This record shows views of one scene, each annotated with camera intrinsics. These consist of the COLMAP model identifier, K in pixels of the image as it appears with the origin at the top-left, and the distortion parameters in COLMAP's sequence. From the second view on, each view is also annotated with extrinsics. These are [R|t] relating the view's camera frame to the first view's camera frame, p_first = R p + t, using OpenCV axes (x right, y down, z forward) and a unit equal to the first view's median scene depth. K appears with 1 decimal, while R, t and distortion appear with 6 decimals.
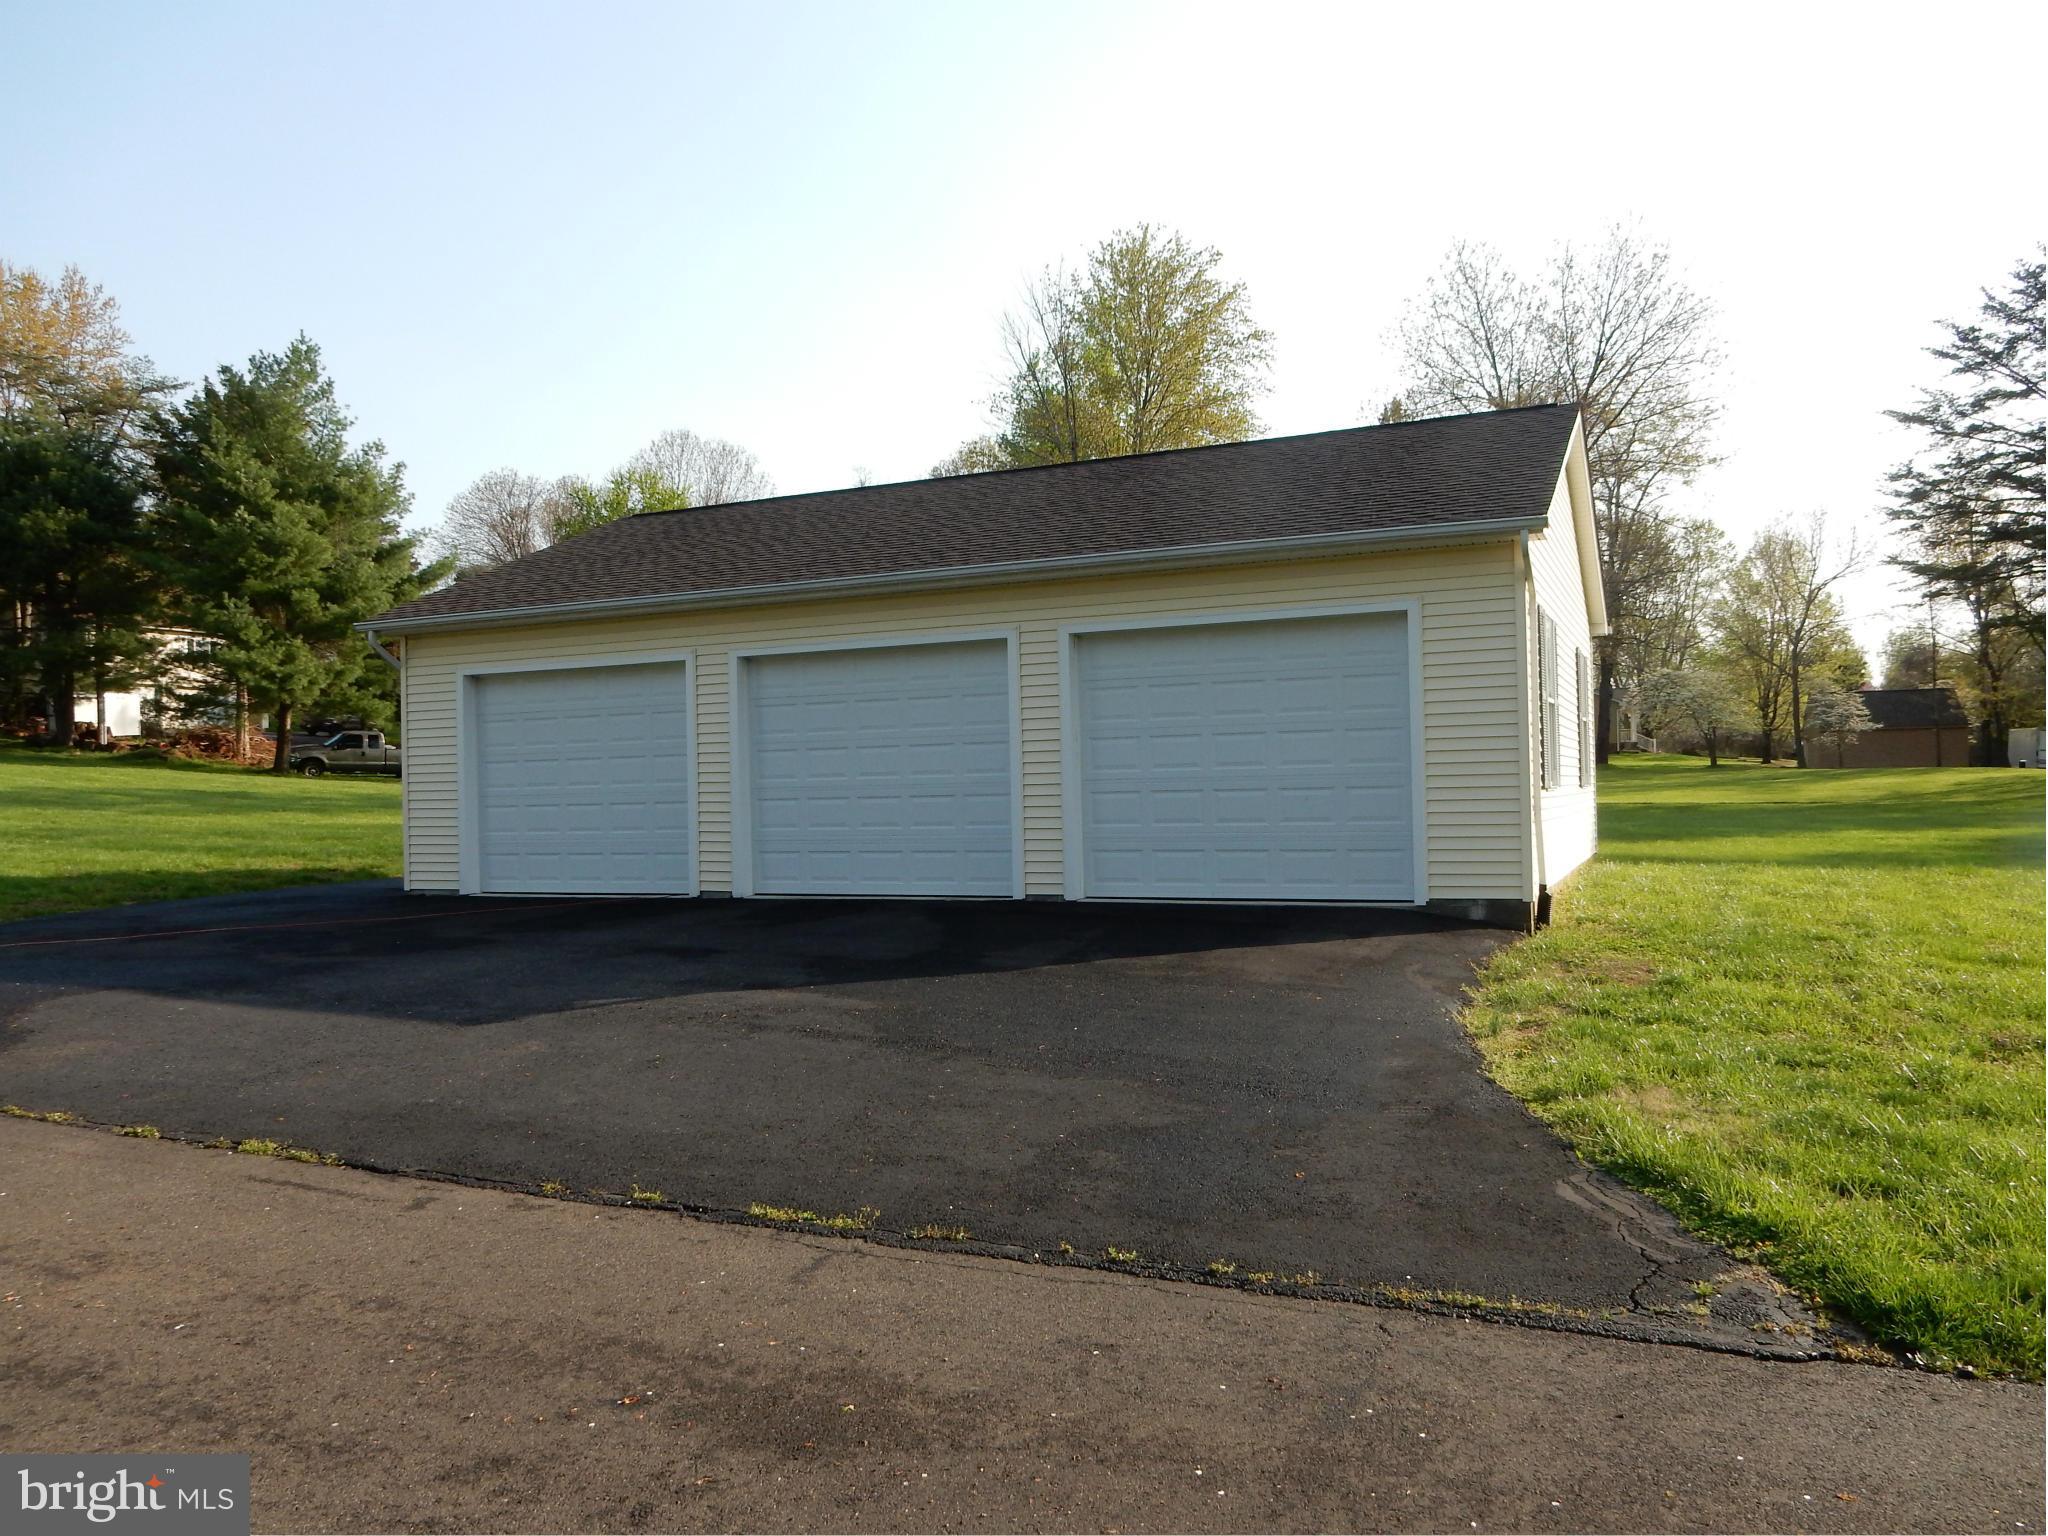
lens RADIAL K [[1692.4, 0, 1024.1], [0, 1692.4, 734.8], [0, 0, 1]] dist [-0.011103, -0.009118]
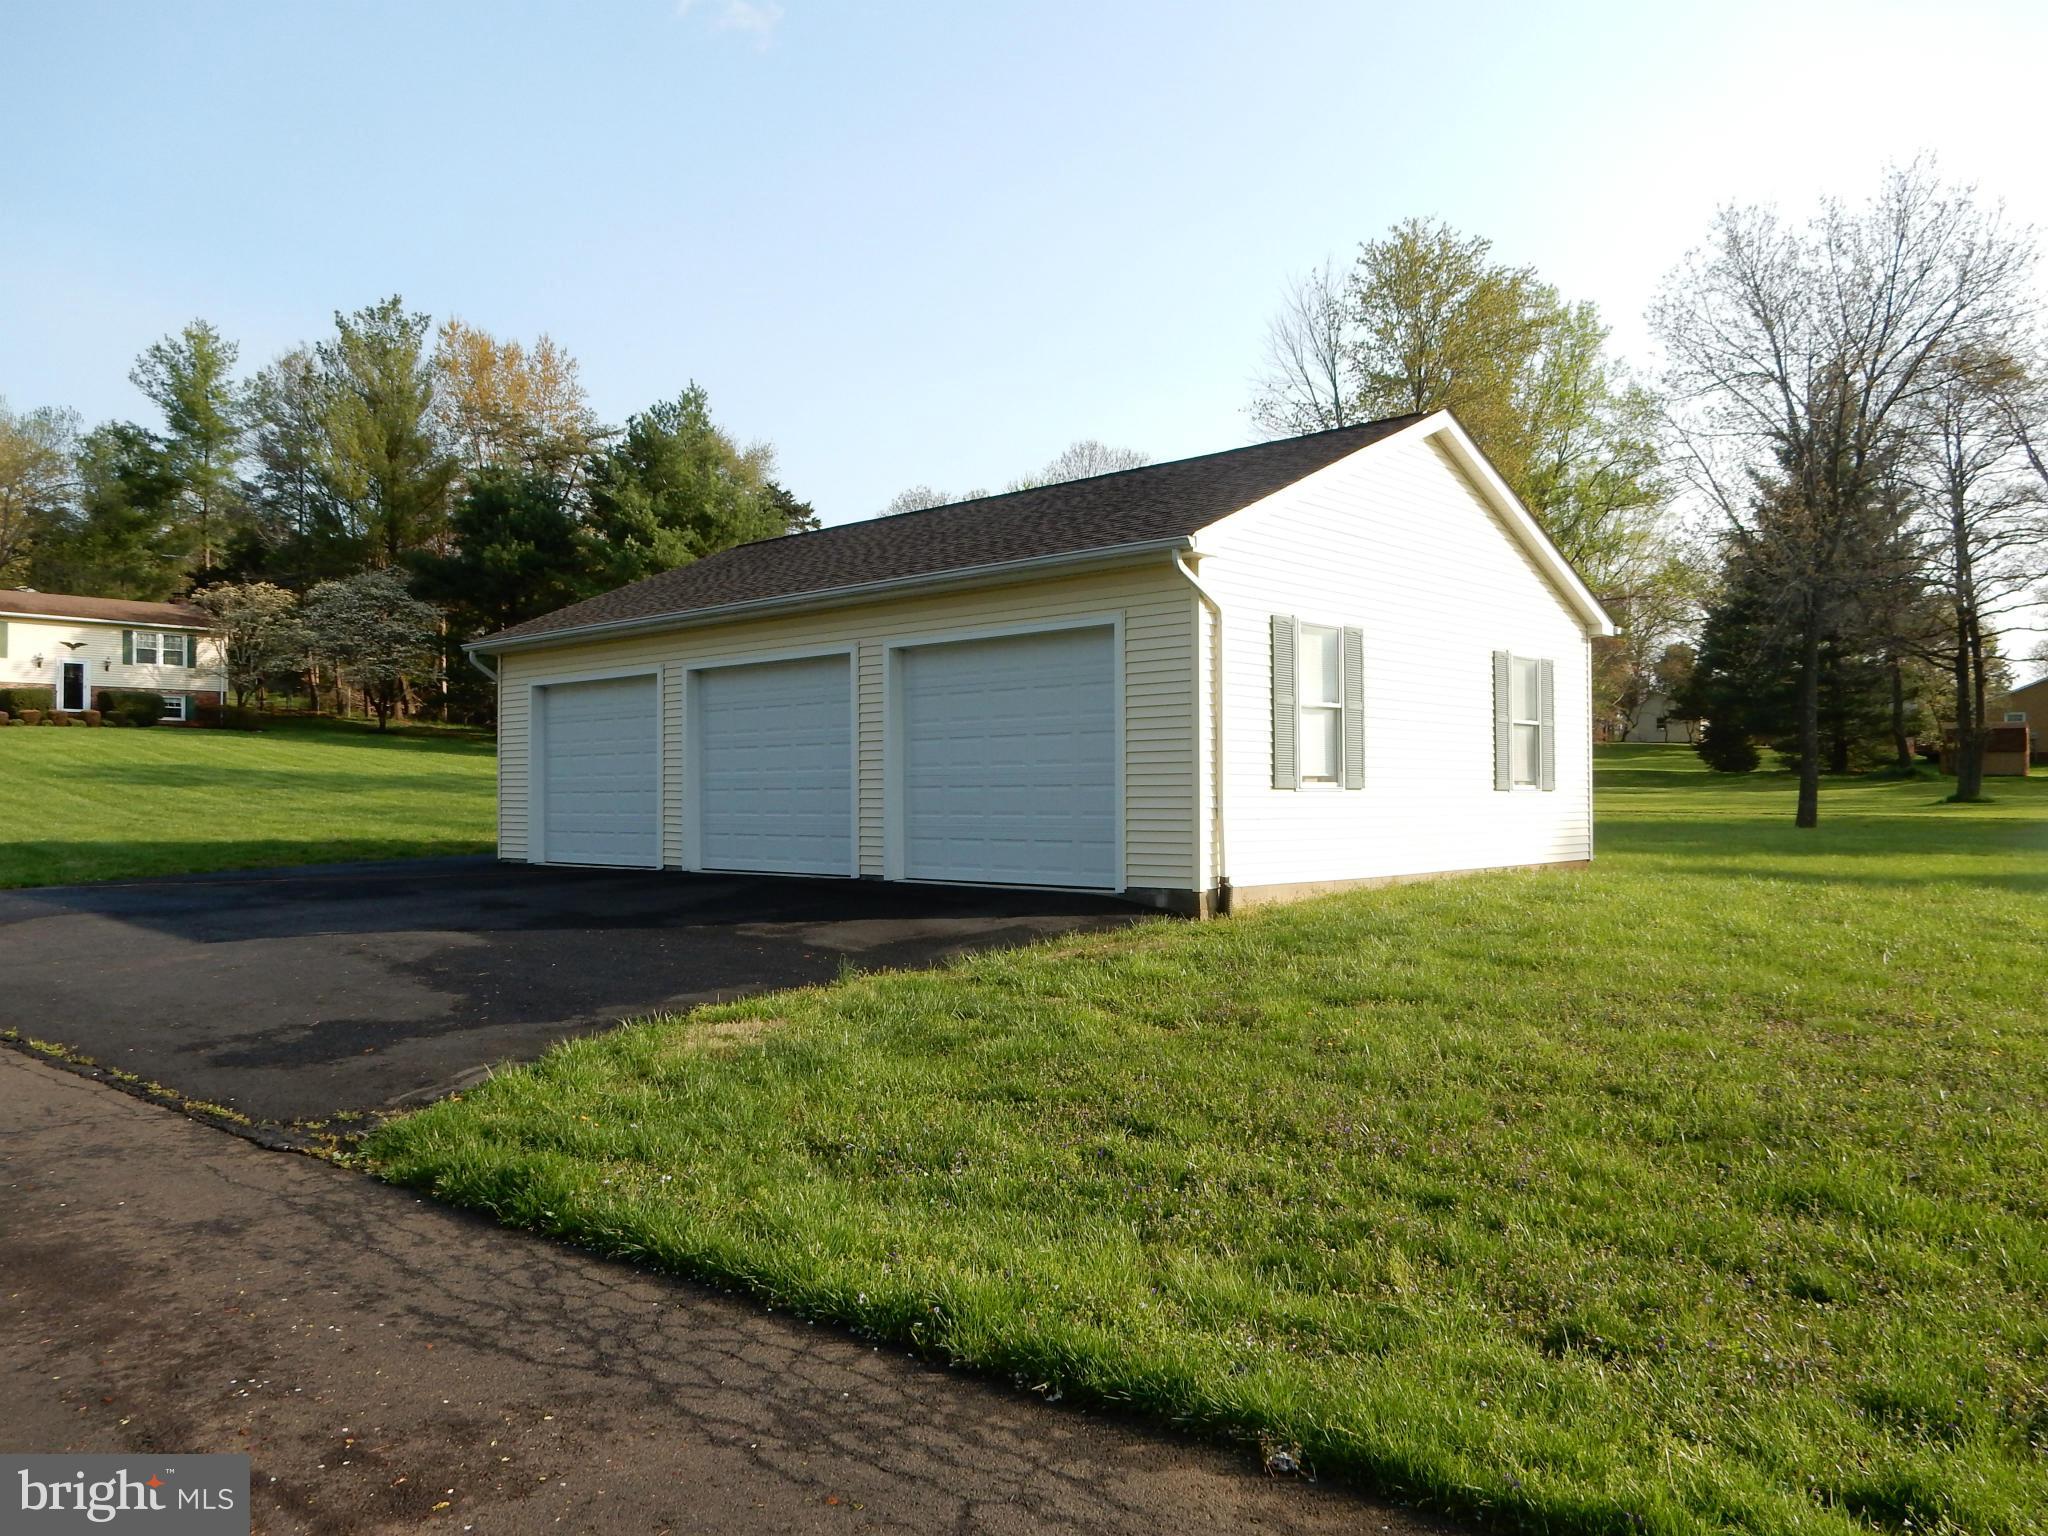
lens RADIAL K [[1670.8, 0, 1024.0], [0, 1670.8, 768.0], [0, 0, 1]] dist [-0.013659, -0.007433]
pose [[0.945653, 0.007337, -0.325095, 0.171079], [0.001054, 0.999671, 0.025626, -0.002683], [0.325176, -0.024576, 0.945334, -0.015015]]
